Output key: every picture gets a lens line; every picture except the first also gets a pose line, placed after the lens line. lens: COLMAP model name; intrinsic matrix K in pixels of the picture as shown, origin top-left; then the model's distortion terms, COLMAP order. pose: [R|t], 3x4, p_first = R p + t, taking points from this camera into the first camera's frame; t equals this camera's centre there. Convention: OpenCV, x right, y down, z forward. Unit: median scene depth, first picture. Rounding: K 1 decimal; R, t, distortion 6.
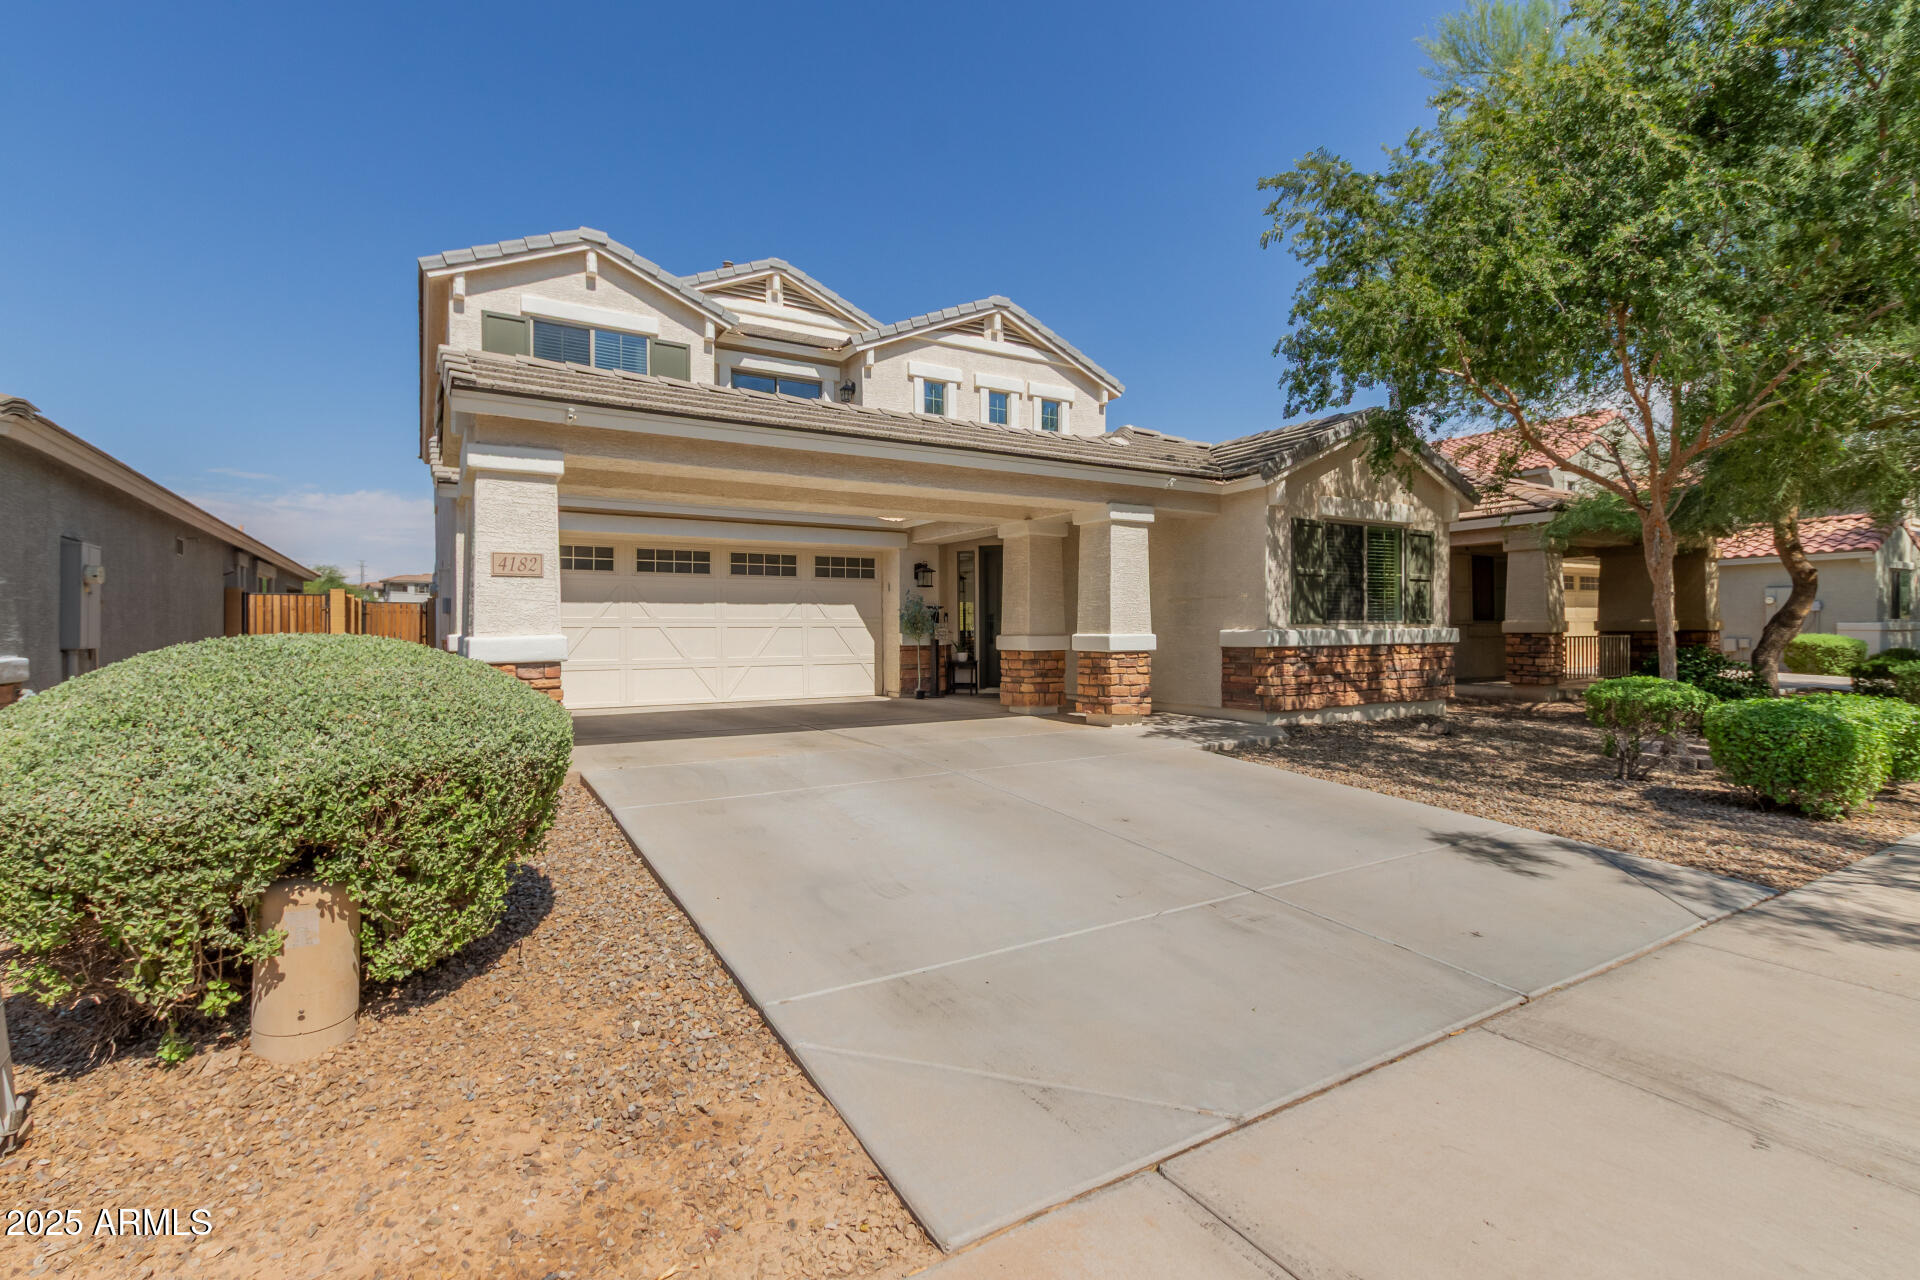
lens RADIAL K [[876.6, 0, 958.8], [0, 876.6, 631.6], [0, 0, 1]] dist [0.013289, -0.002712]
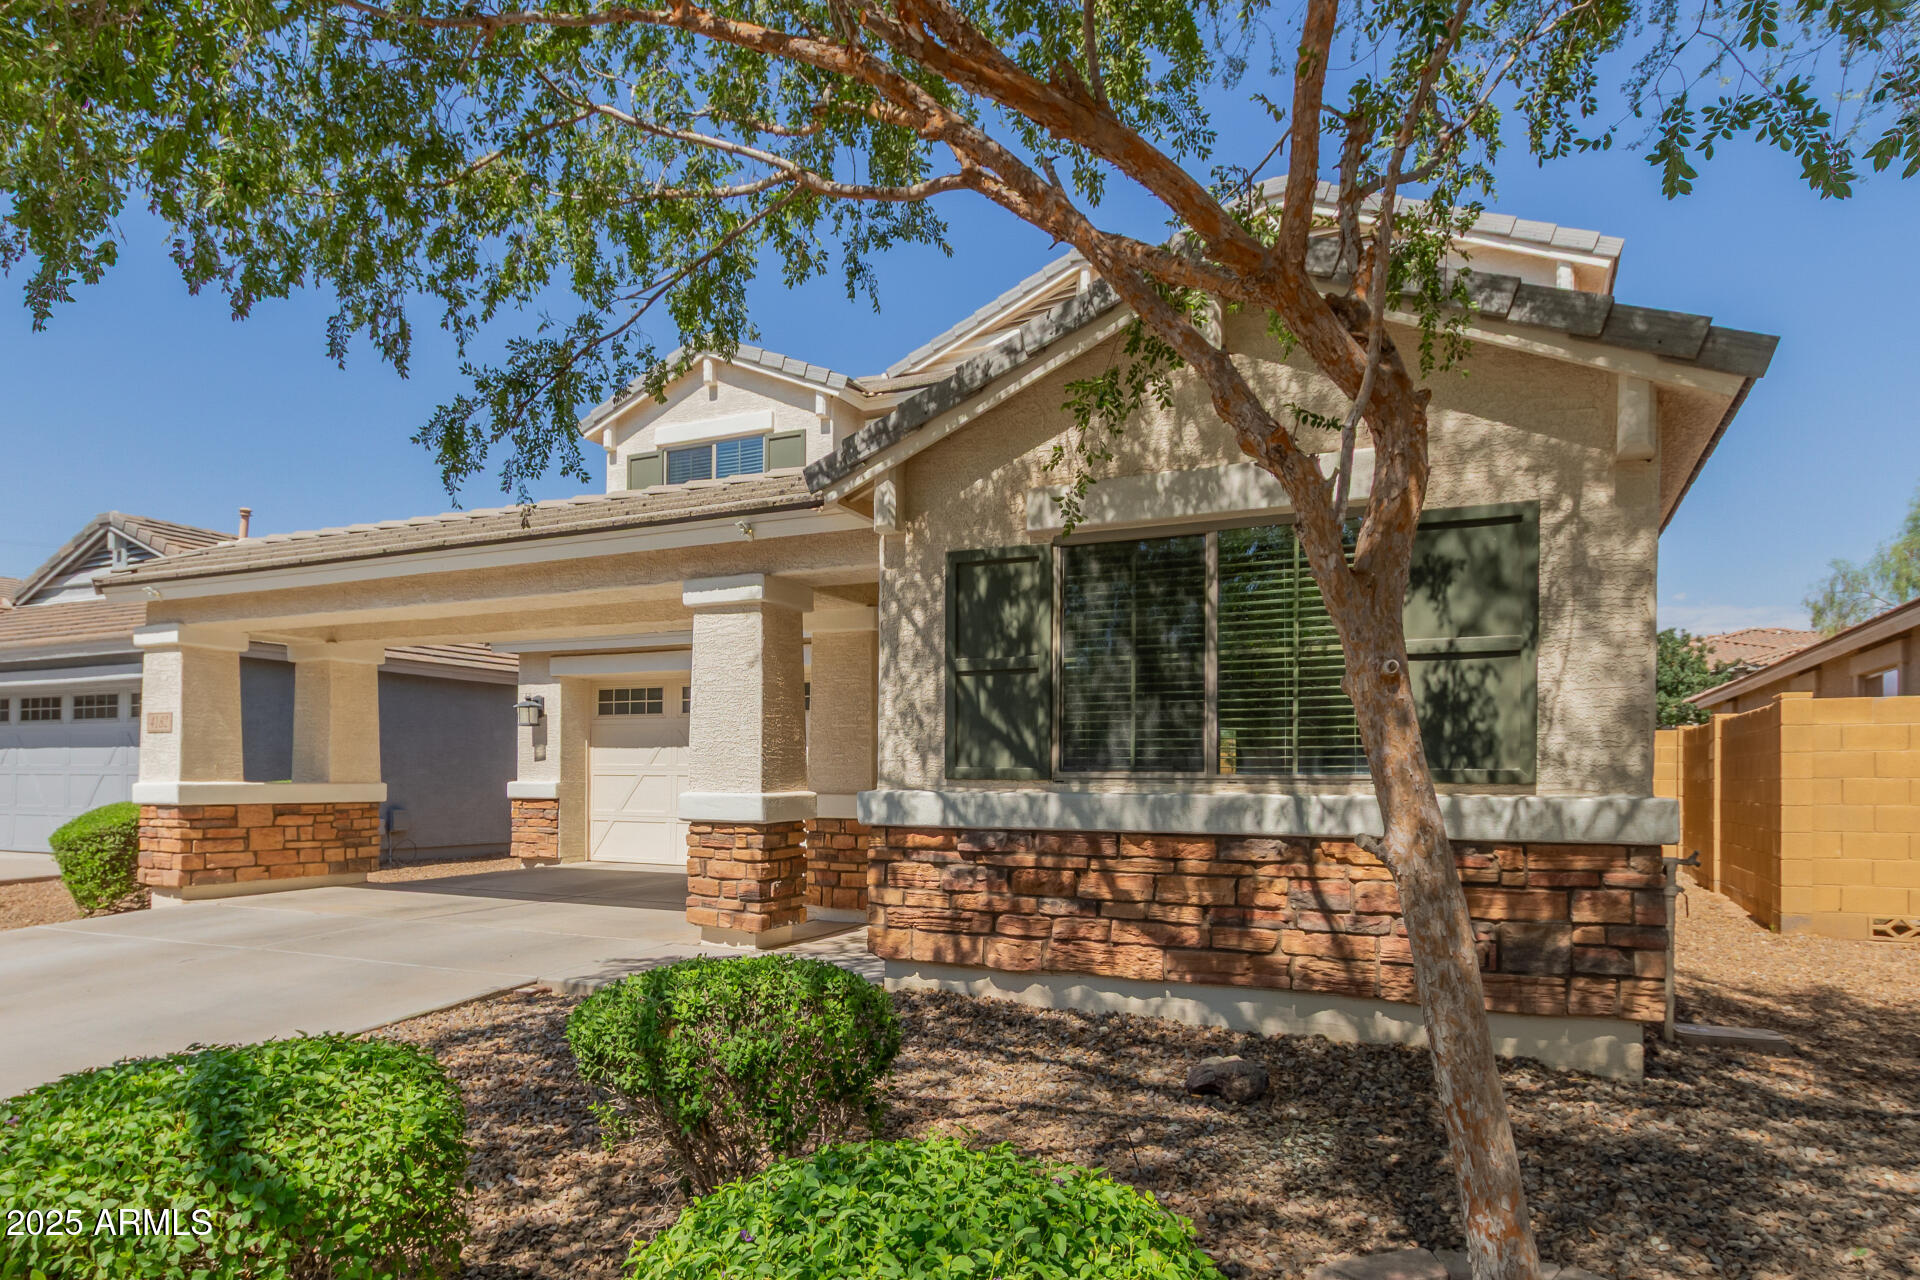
lens RADIAL K [[1212.7, 0, 894.7], [0, 1212.7, 780.8], [0, 0, 1]] dist [0.004308, 0.002145]
pose [[0.516384, 0.011225, -0.856284, 0.820615], [-0.010492, 0.999922, 0.006781, -0.010549], [0.856293, 0.005483, 0.516461, 0.574028]]
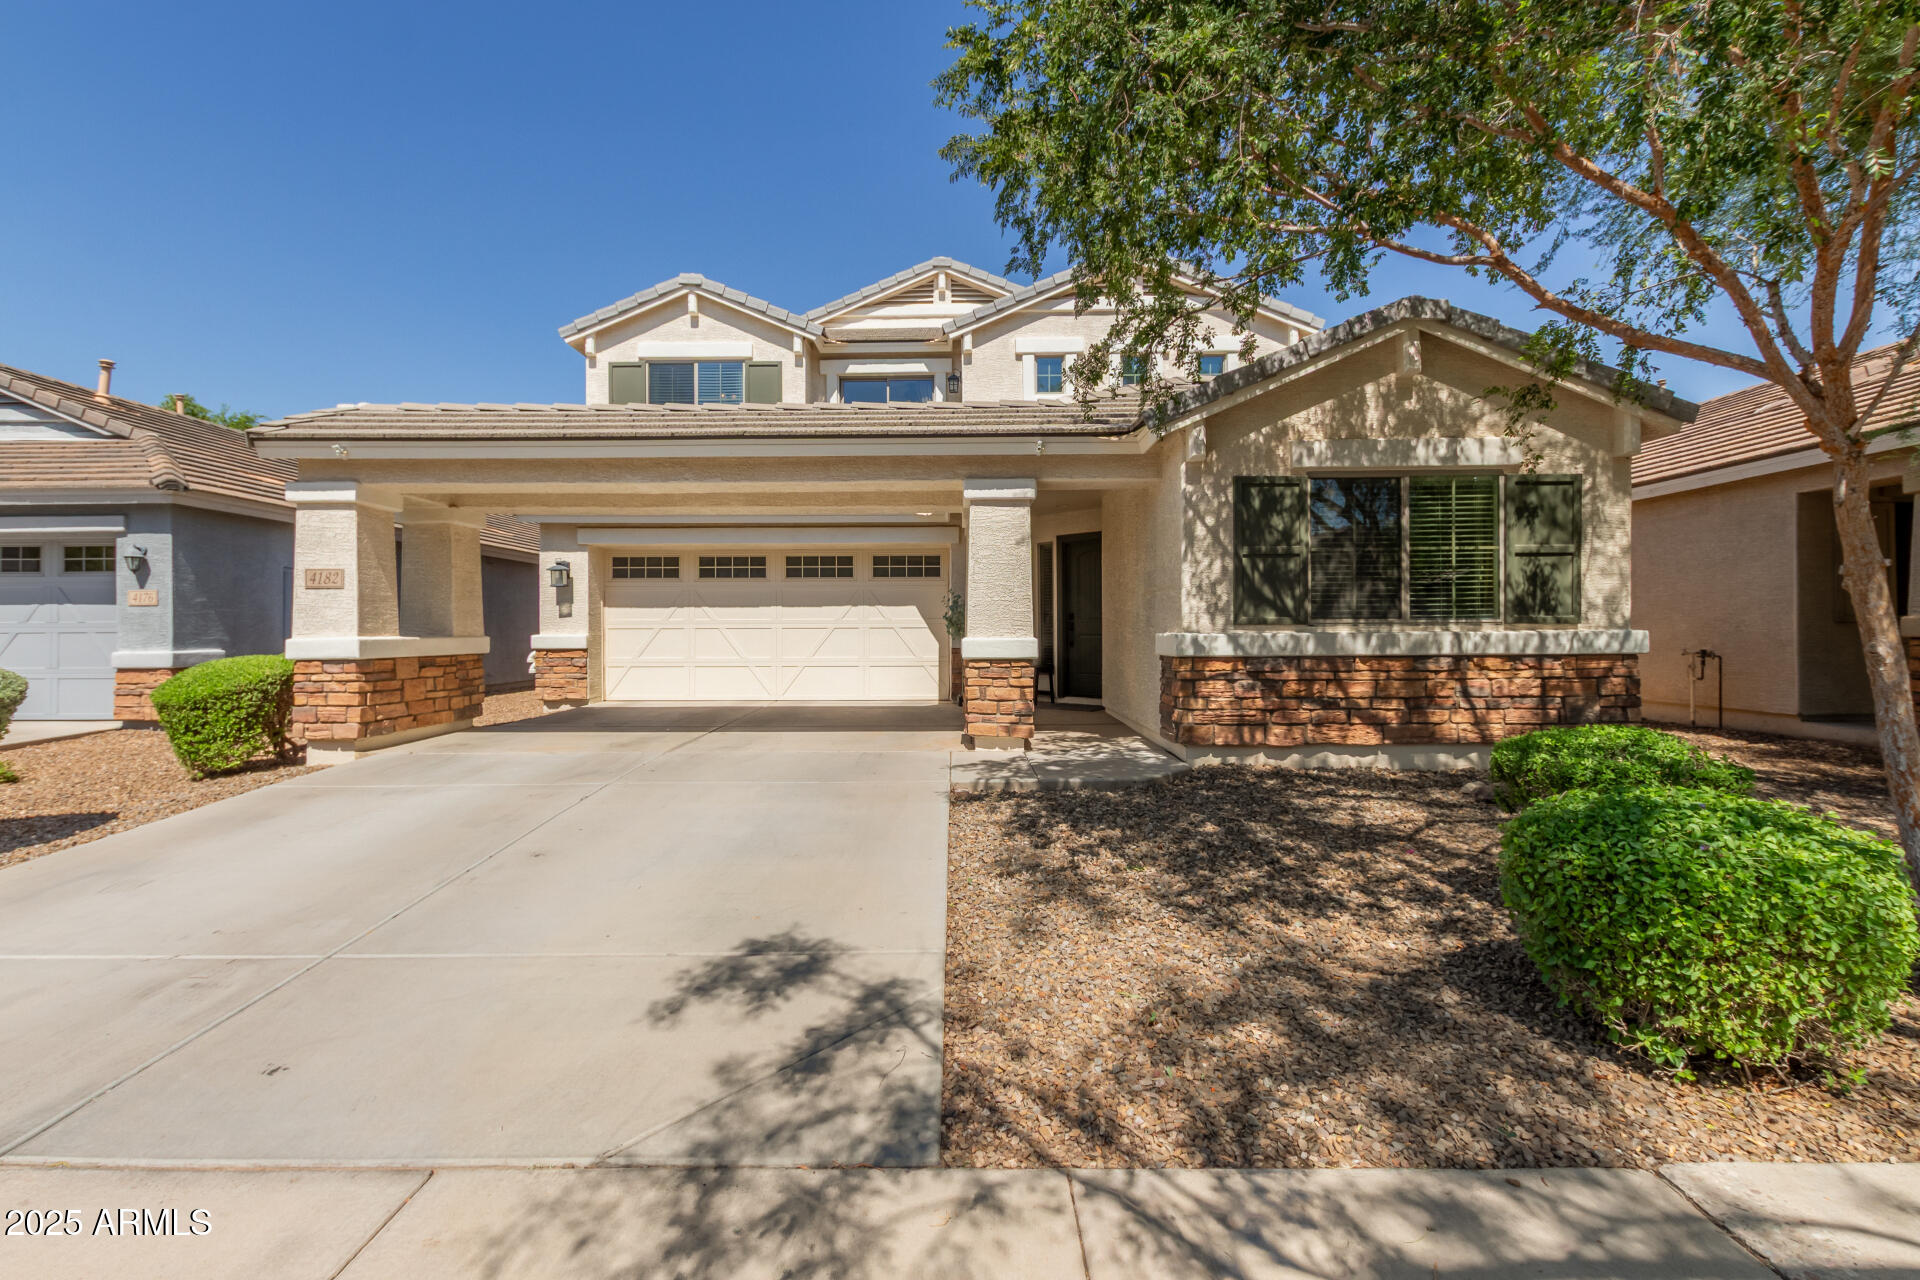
lens RADIAL K [[876.6, 0, 954.6], [0, 876.6, 637.2], [0, 0, 1]] dist [0.013289, -0.002712]
pose [[0.849051, 0.006309, -0.528274, 0.505705], [-0.001864, 0.999958, 0.008948, -0.004487], [0.528308, -0.006612, 0.849027, 0.243270]]
